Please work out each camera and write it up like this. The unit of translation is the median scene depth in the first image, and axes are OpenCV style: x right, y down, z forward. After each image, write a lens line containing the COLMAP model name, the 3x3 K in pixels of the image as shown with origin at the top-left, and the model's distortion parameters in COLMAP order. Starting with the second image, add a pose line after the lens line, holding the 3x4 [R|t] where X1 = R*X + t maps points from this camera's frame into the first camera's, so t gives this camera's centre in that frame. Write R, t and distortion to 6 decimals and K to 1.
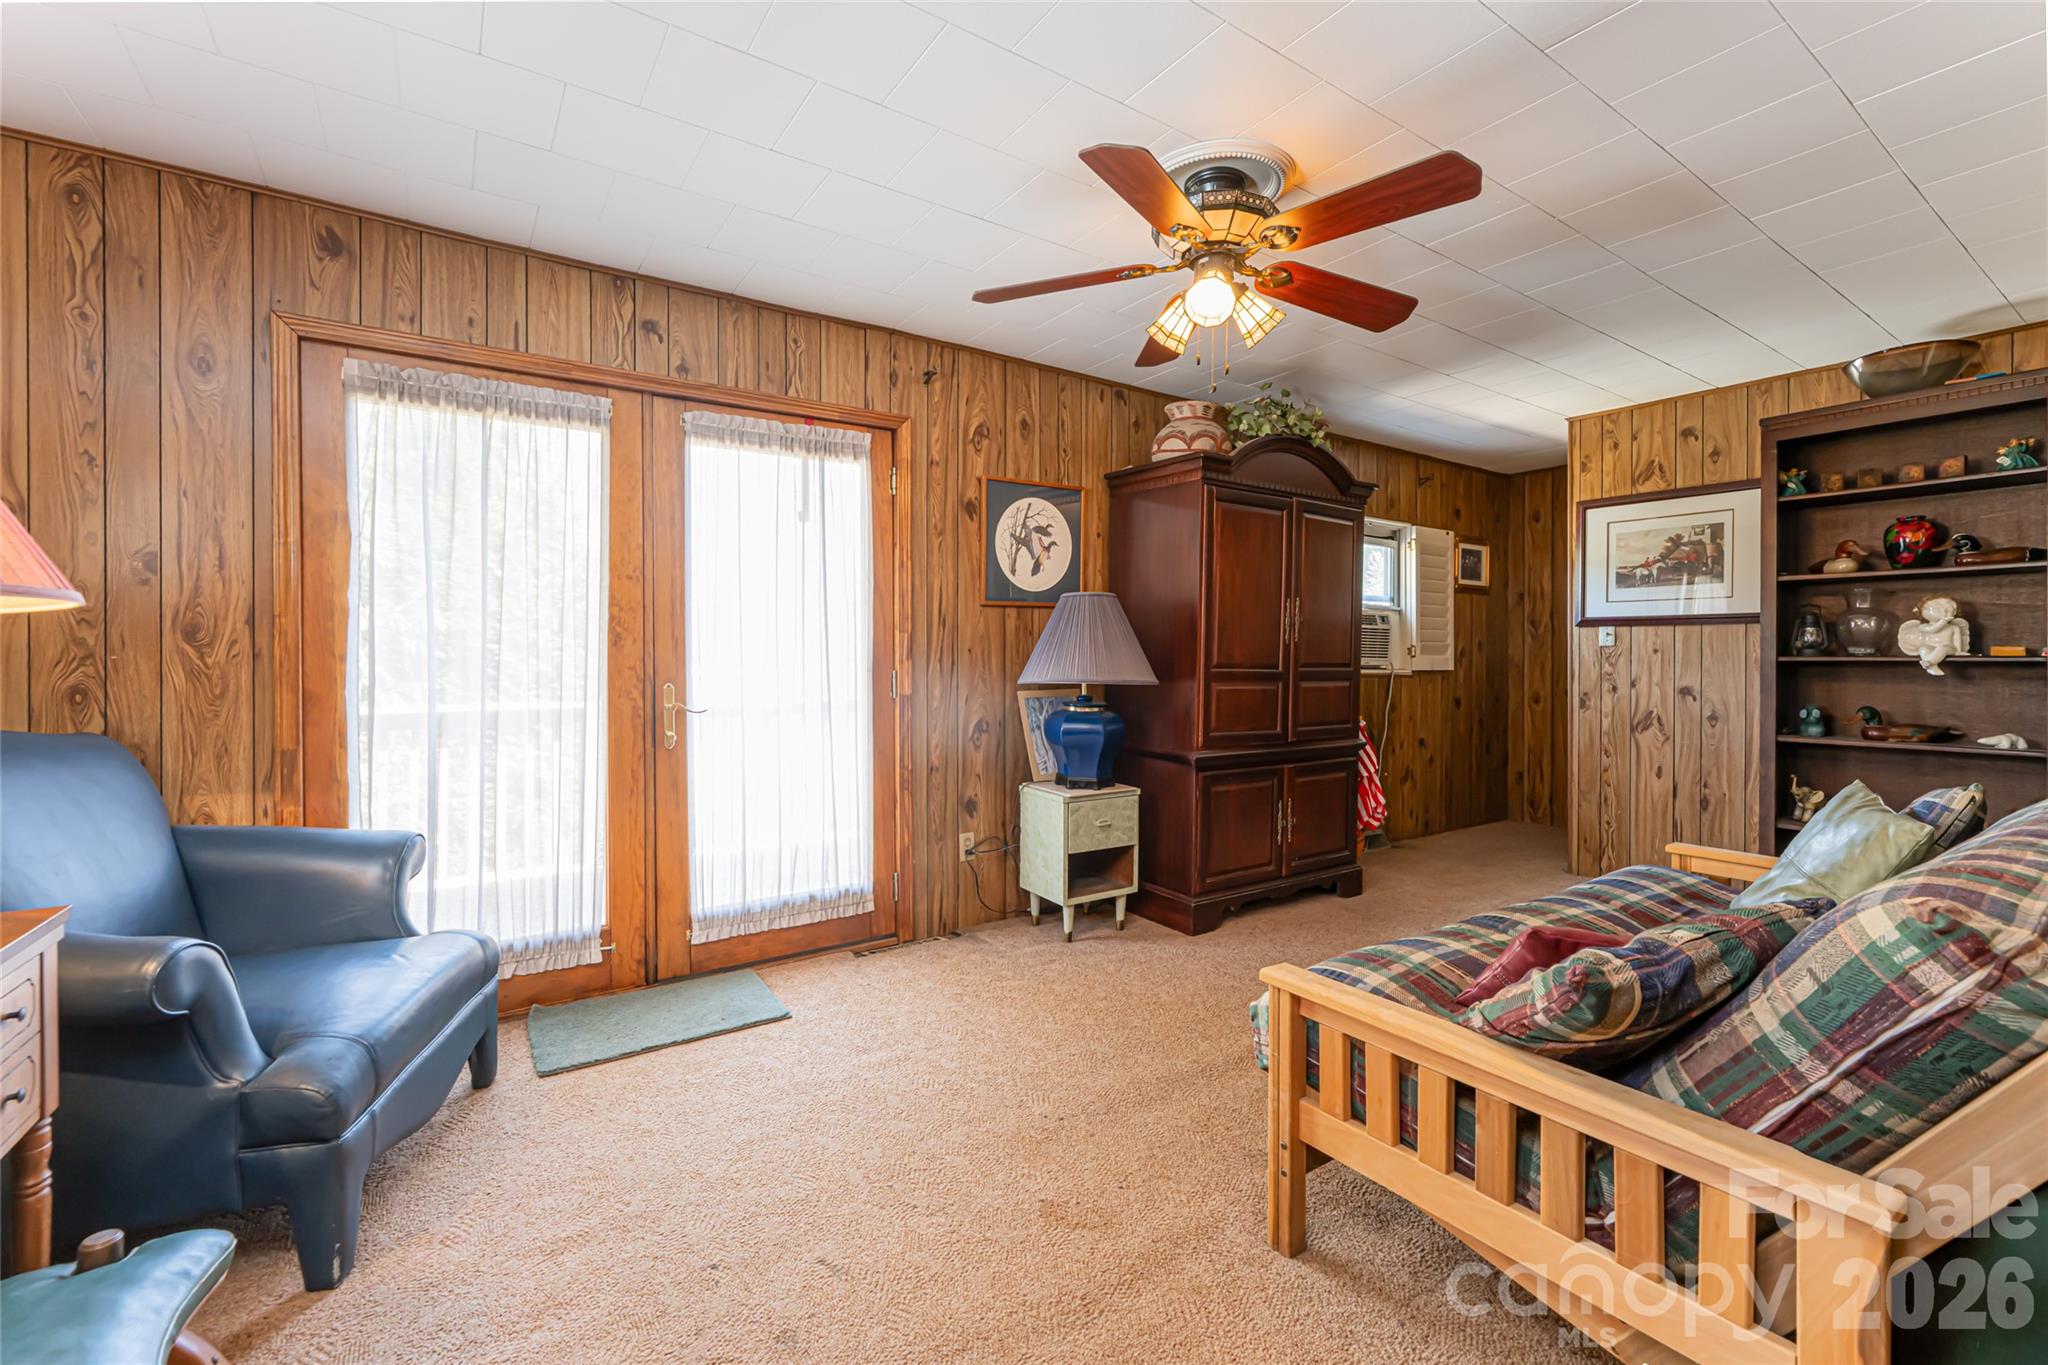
lens RADIAL K [[881.8, 0, 1014.4], [0, 881.8, 665.4], [0, 0, 1]] dist [0.015898, 0.000050]
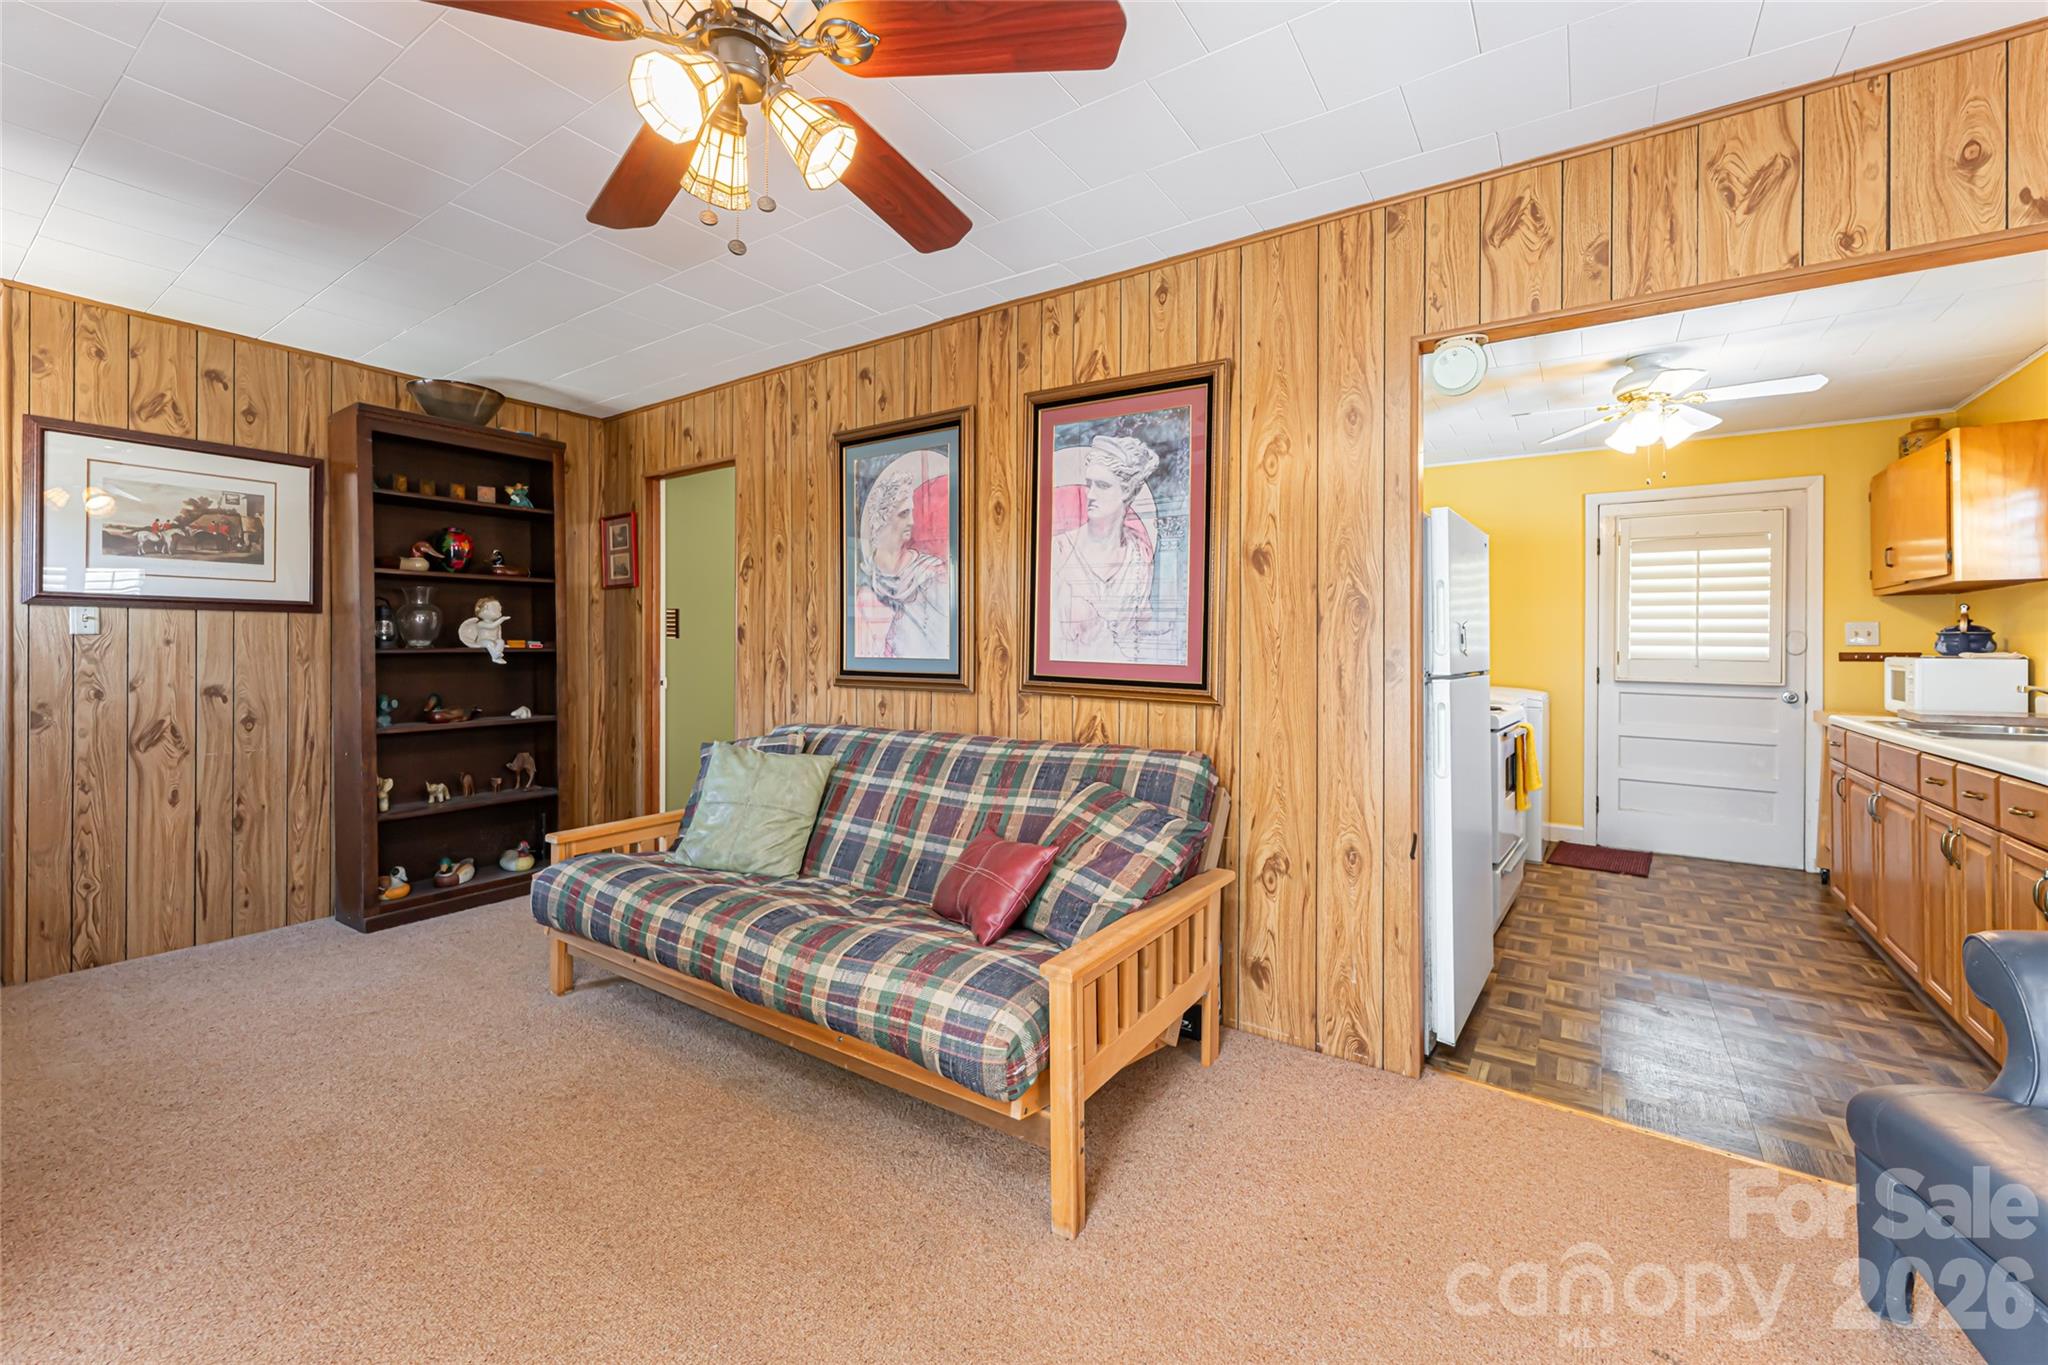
lens RADIAL K [[853.9, 0, 1016.4], [0, 853.9, 642.6], [0, 0, 1]] dist [-0.000194, 0.000495]
pose [[-0.388127, -0.000543, 0.921606, -0.275720], [0.006503, 0.999973, 0.003328, -0.014849], [-0.921583, 0.007285, -0.388113, 0.675638]]
